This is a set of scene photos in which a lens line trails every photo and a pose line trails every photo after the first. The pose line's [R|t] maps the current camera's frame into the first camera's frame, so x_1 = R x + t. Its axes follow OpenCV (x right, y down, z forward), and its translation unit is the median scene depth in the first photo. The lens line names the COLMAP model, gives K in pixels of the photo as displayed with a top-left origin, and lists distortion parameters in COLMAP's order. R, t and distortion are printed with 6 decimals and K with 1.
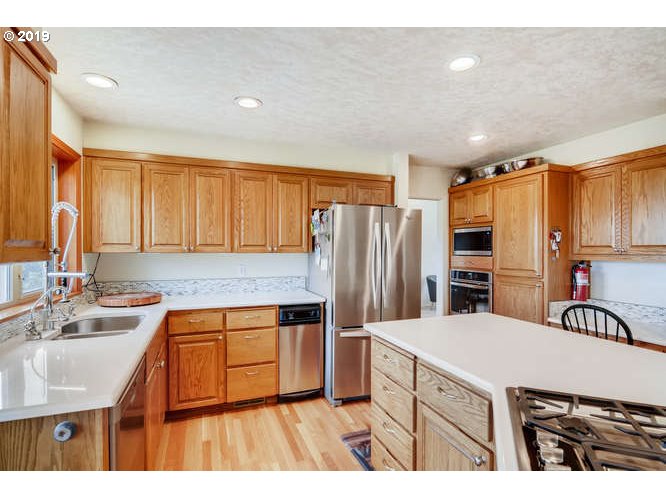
lens RADIAL K [[339.0, 0, 329.9], [0, 339.0, 249.2], [0, 0, 1]] dist [-0.002495, -0.000872]
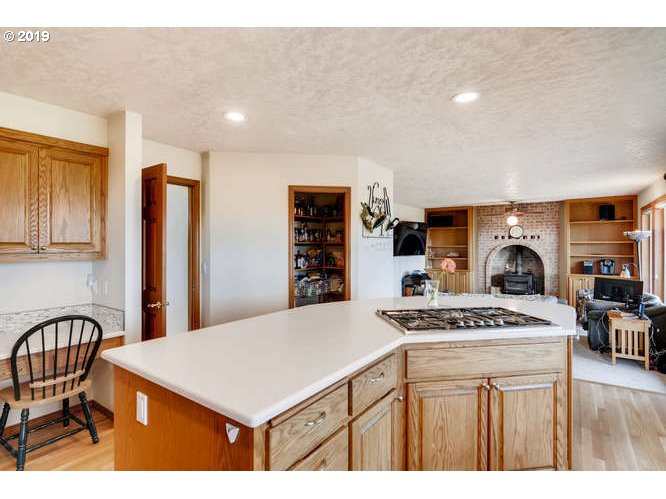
lens RADIAL K [[339.0, 0, 329.9], [0, 339.0, 249.2], [0, 0, 1]] dist [-0.002495, -0.000872]
pose [[-0.551571, -0.013455, 0.834020, -0.253031], [0.001566, 0.999851, 0.017167, -0.008114], [-0.834127, 0.010775, -0.551468, 0.900479]]
